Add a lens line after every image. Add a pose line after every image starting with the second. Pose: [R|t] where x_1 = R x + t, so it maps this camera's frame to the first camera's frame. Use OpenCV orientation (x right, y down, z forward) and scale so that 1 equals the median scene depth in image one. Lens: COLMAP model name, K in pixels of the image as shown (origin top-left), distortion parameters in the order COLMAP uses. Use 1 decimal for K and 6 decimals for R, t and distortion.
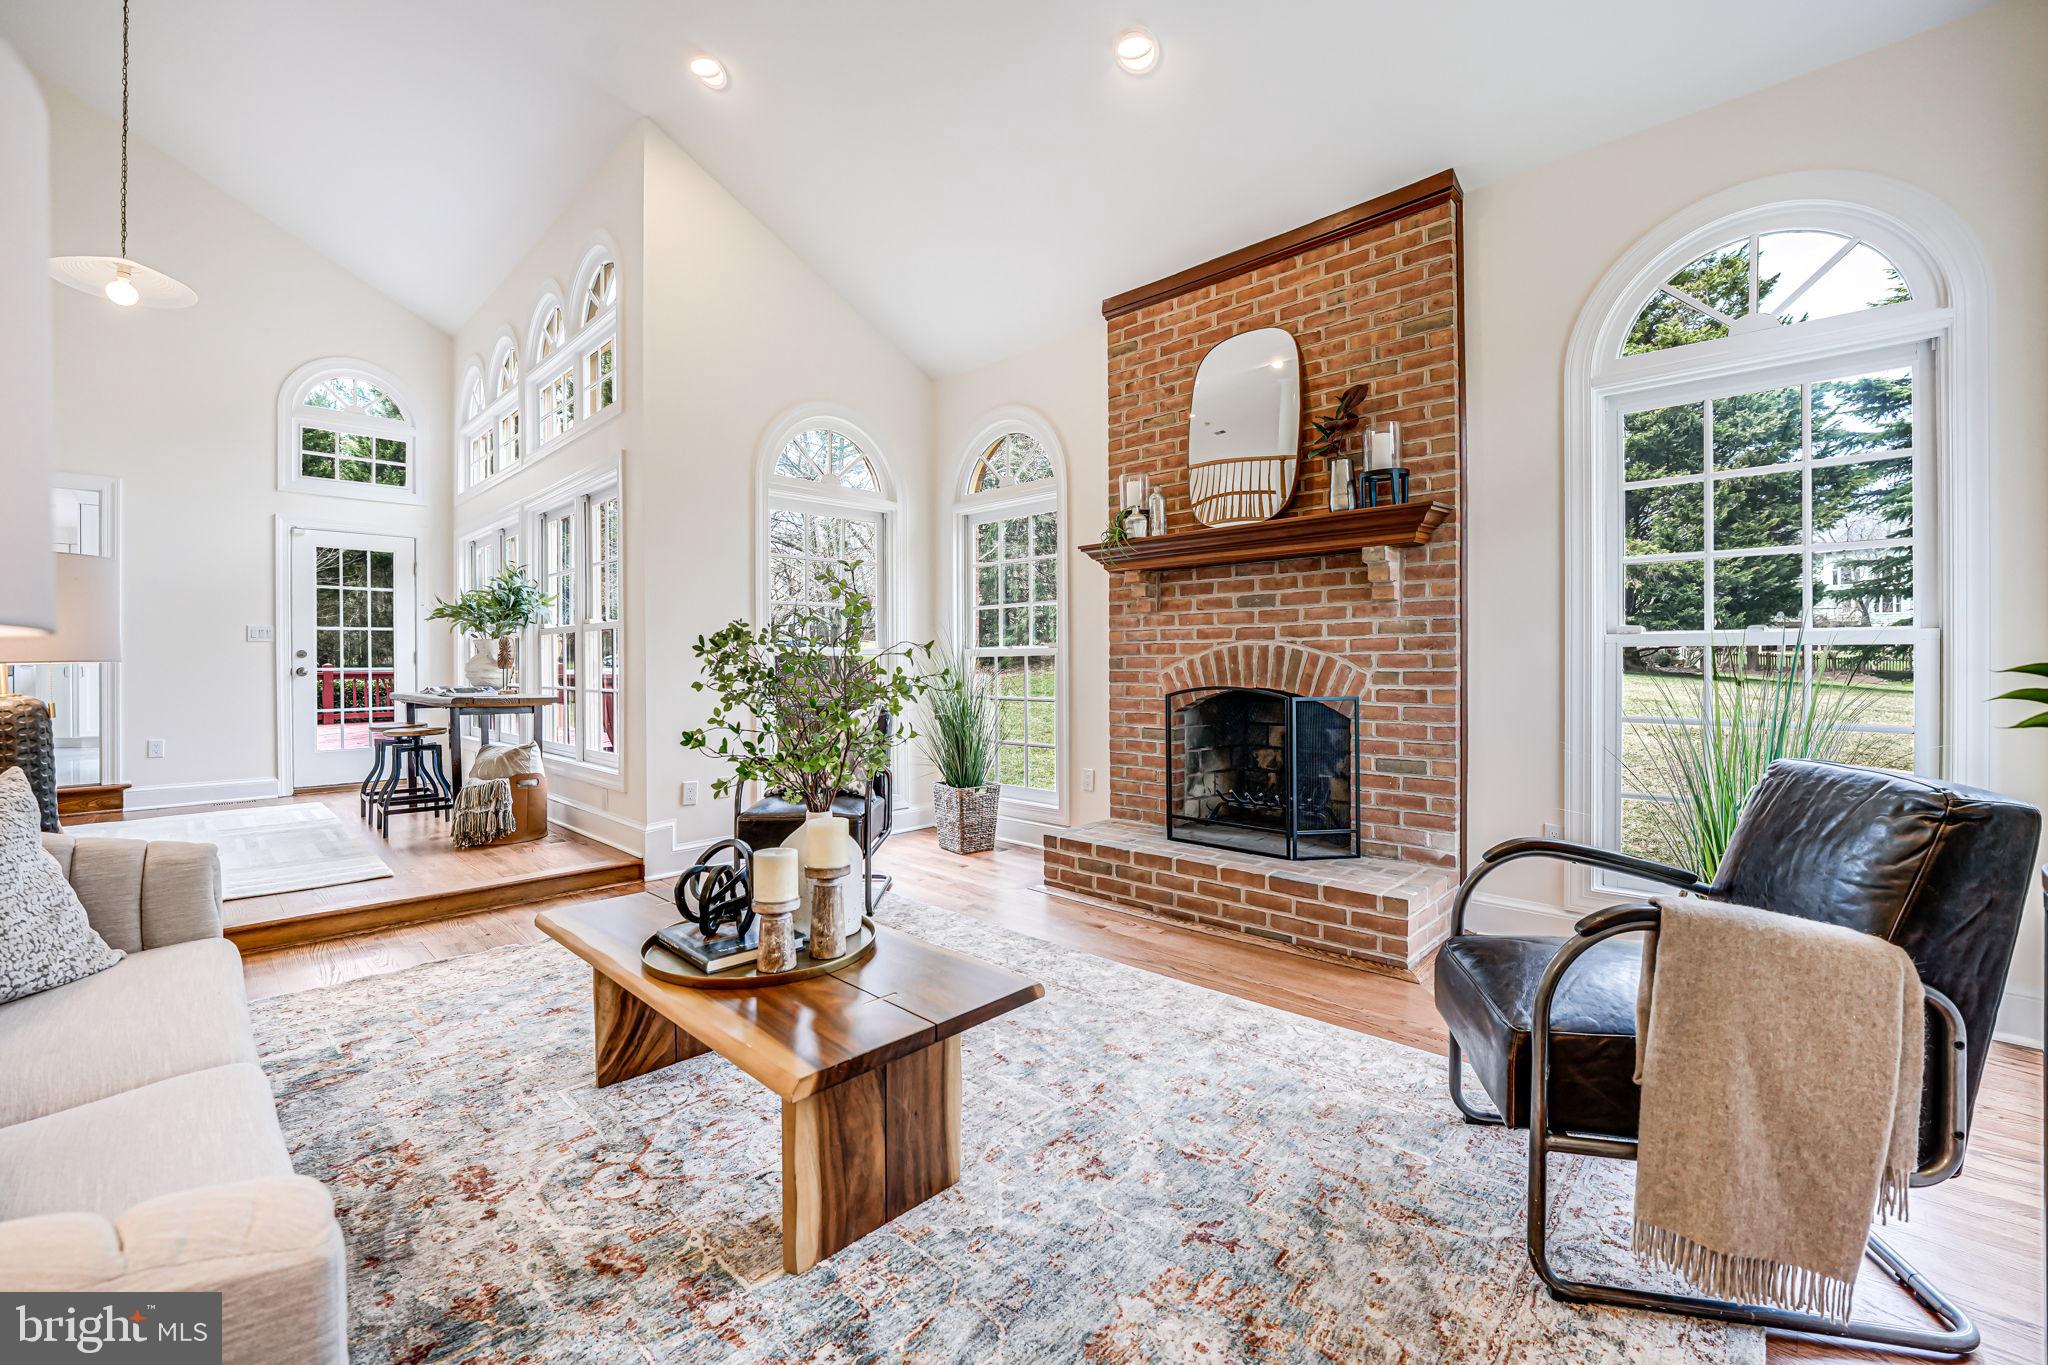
lens RADIAL K [[841.6, 0, 1025.6], [0, 841.6, 674.7], [0, 0, 1]] dist [-0.002389, 0.000095]
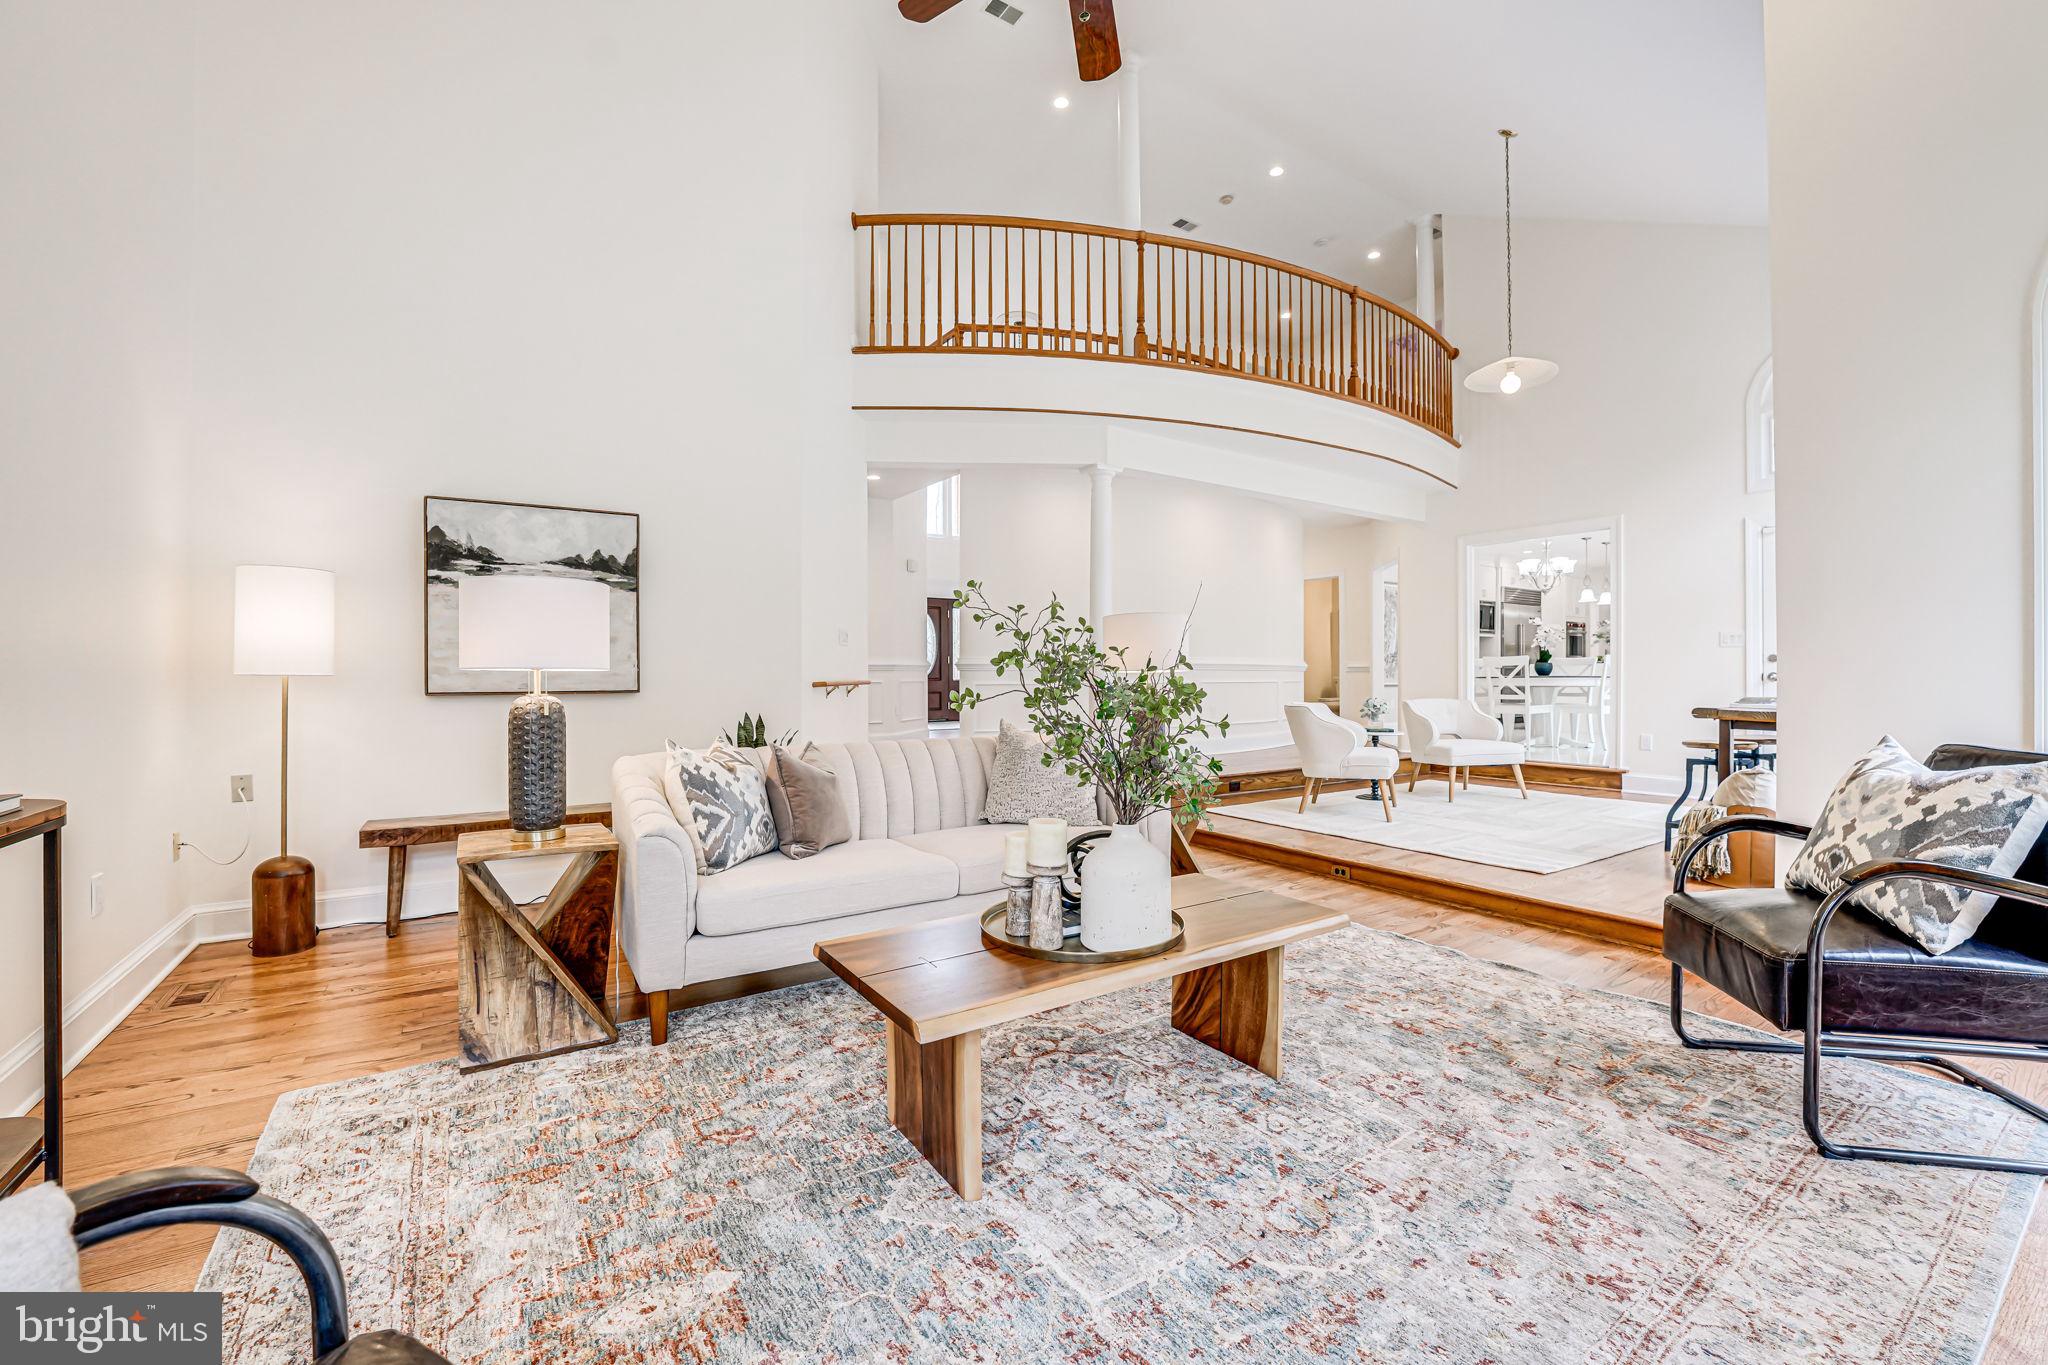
lens RADIAL K [[841.6, 0, 1022.5], [0, 841.6, 678.2], [0, 0, 1]] dist [-0.002389, 0.000095]
pose [[-0.221544, -0.000175, -0.975150, 0.745580], [-0.004147, 0.999991, 0.000762, 0.006337], [0.975142, 0.004213, -0.221542, 1.141955]]
